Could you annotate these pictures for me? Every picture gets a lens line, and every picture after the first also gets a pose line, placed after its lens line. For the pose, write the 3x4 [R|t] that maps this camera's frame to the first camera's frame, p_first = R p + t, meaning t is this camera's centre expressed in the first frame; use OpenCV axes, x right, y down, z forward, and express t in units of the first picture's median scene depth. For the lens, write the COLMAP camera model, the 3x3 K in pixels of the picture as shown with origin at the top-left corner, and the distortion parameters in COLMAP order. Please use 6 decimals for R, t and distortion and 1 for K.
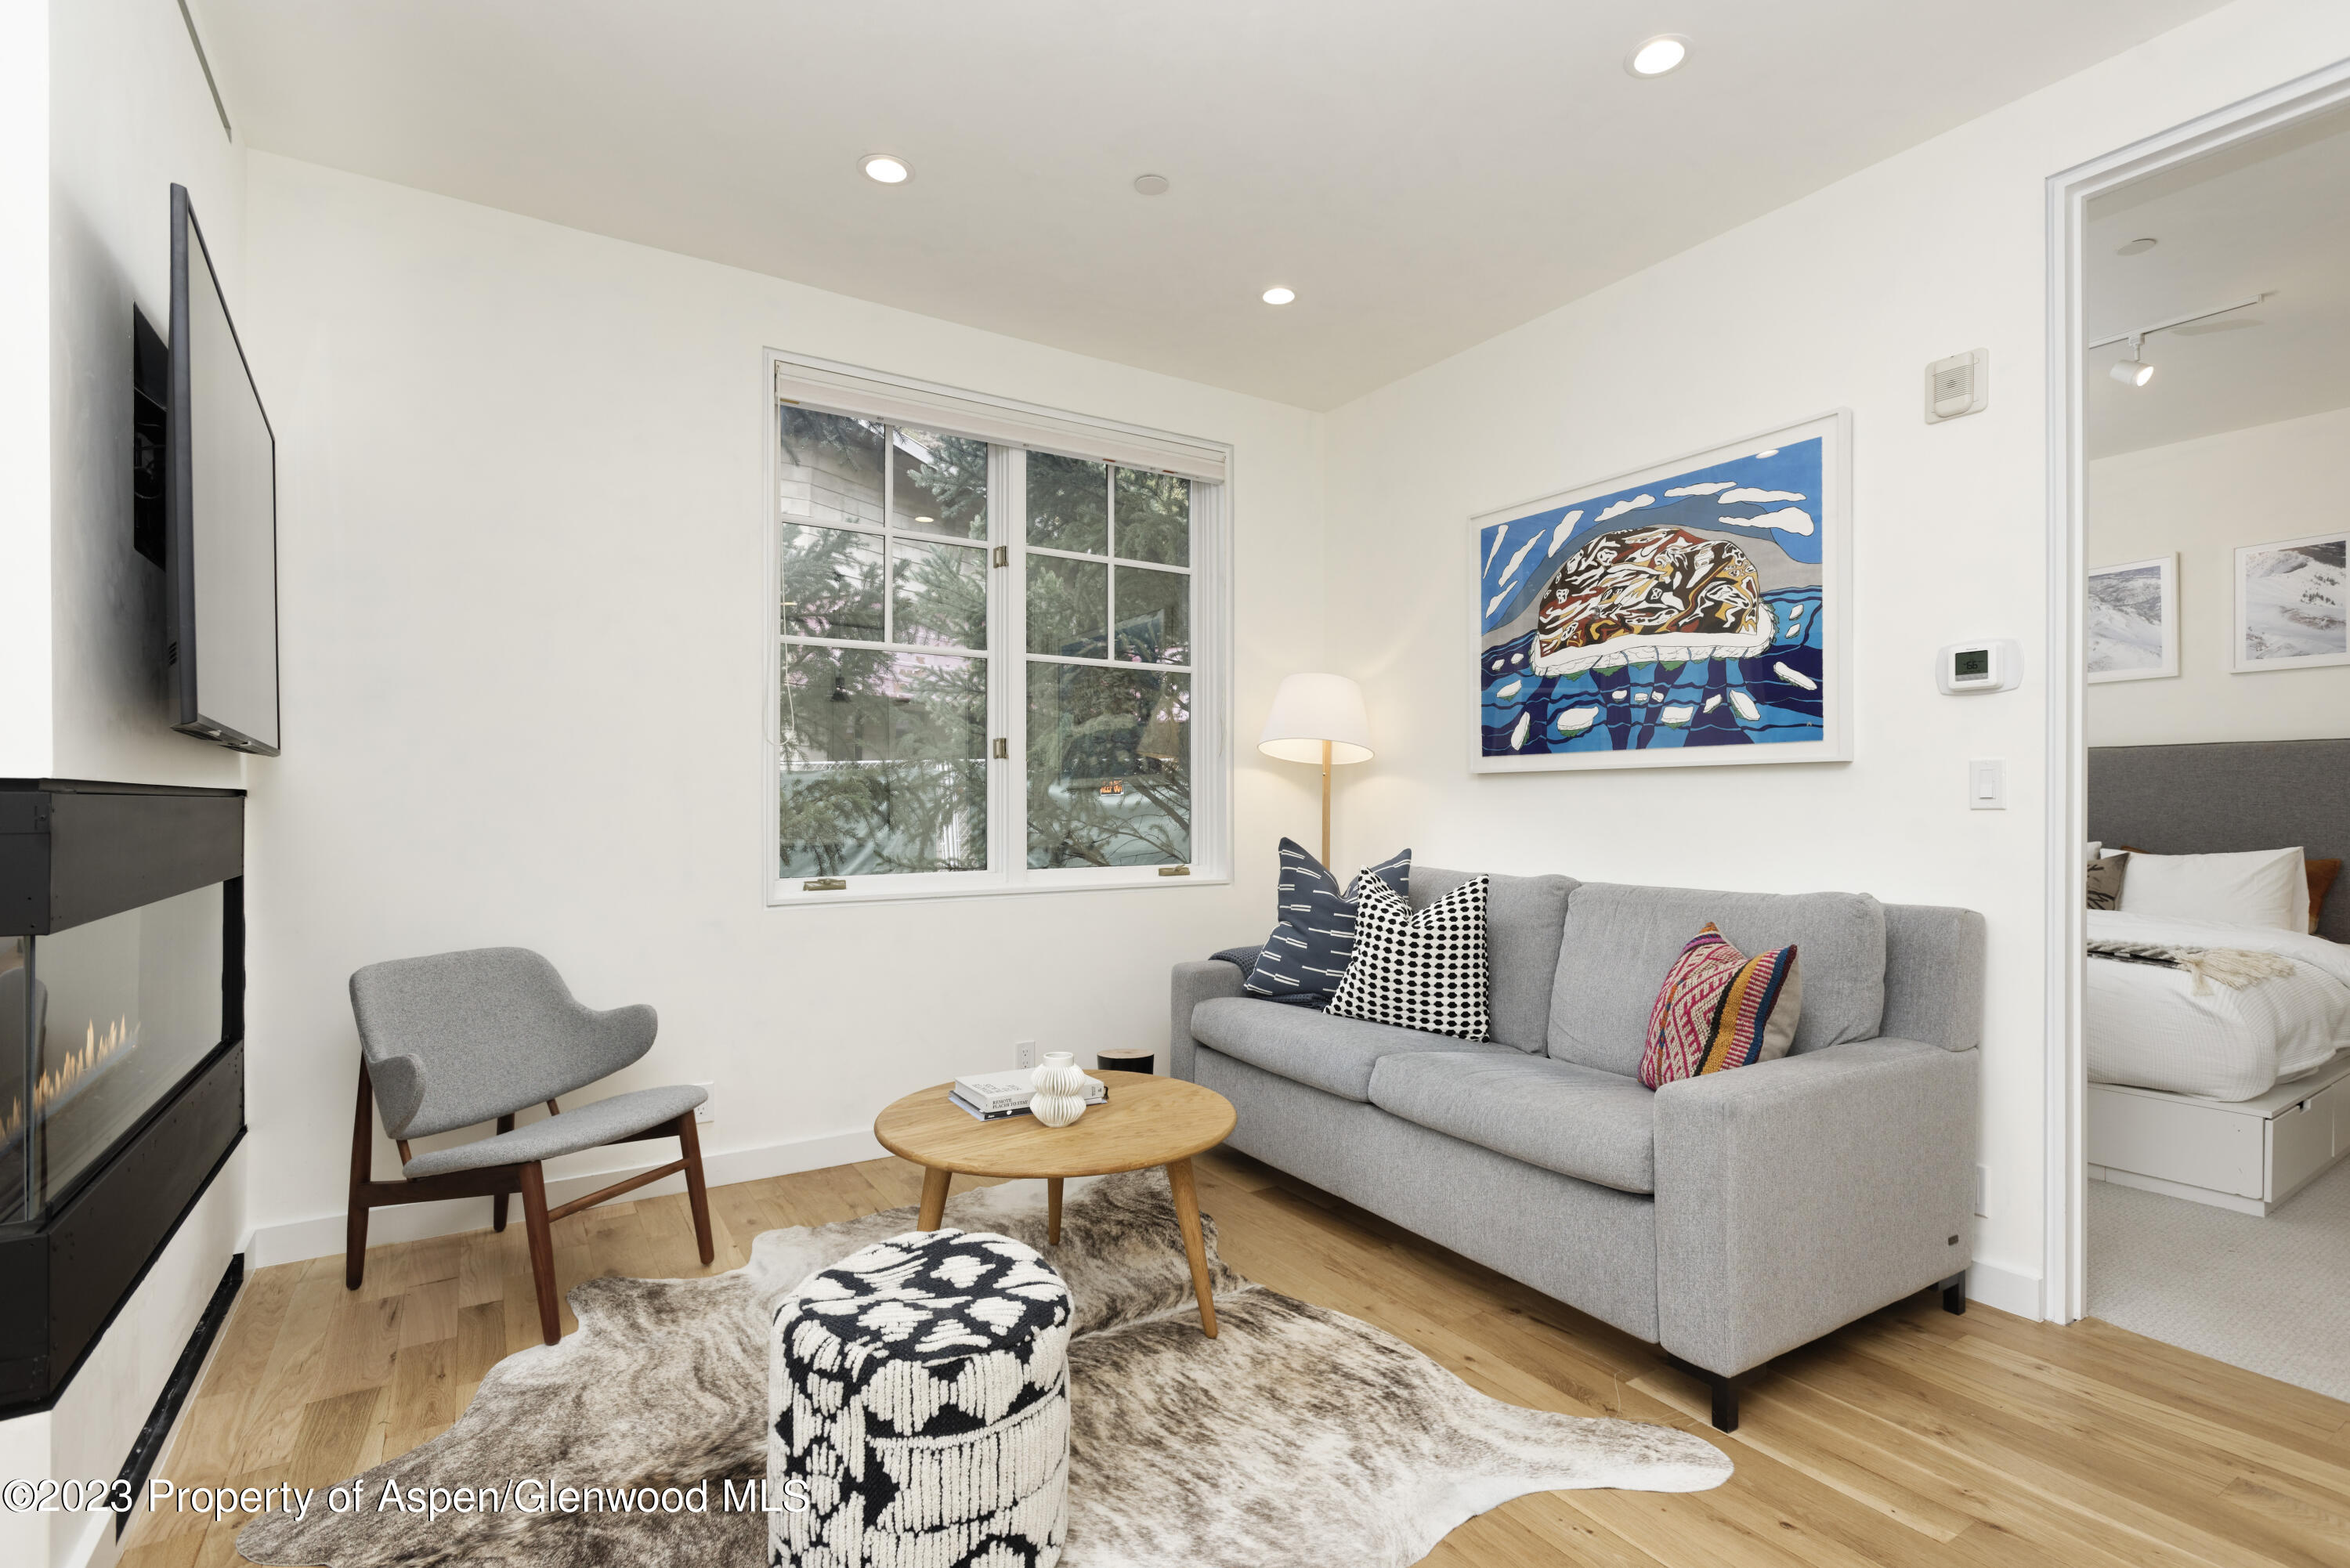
lens RADIAL K [[1125.4, 0, 1206.0], [0, 1125.4, 809.8], [0, 0, 1]] dist [0.003028, -0.000536]
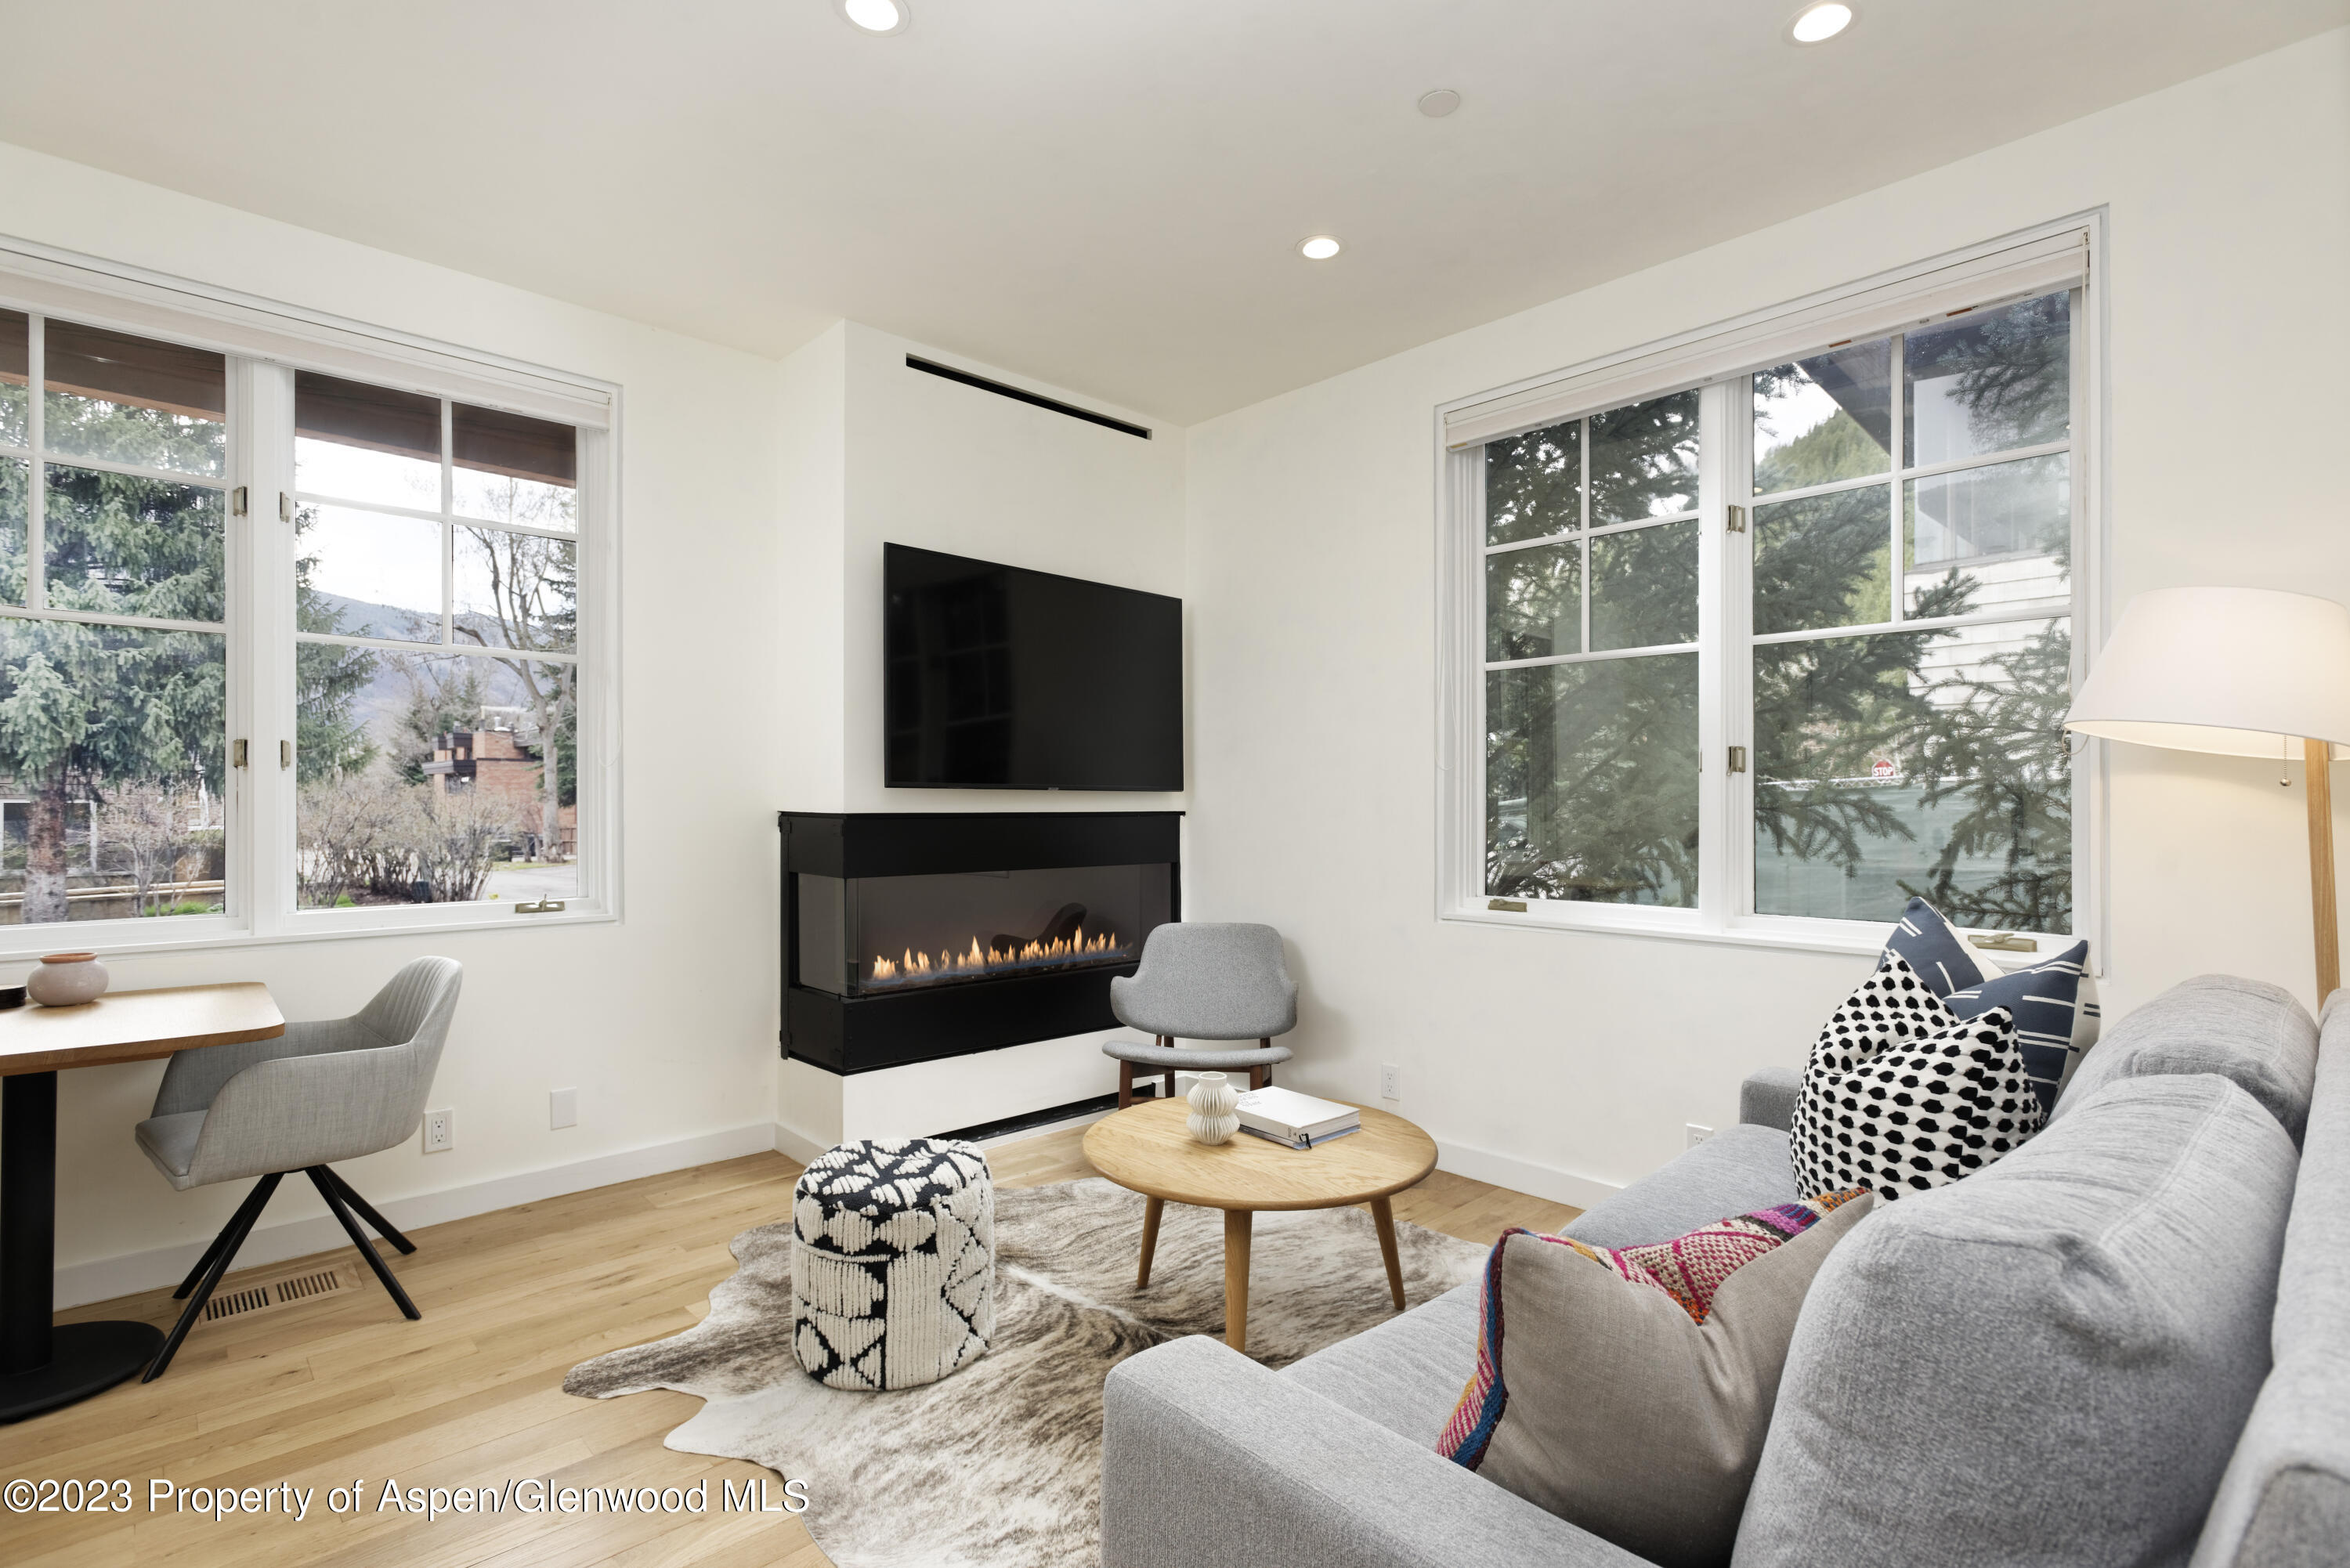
lens RADIAL K [[1125.4, 0, 1184.8], [0, 1125.4, 799.8], [0, 0, 1]] dist [0.003028, -0.000536]
pose [[0.179066, 0.000225, -0.983837, 0.747461], [-0.008812, 0.999960, -0.001375, -0.029578], [0.983798, 0.008916, 0.179060, 0.658102]]
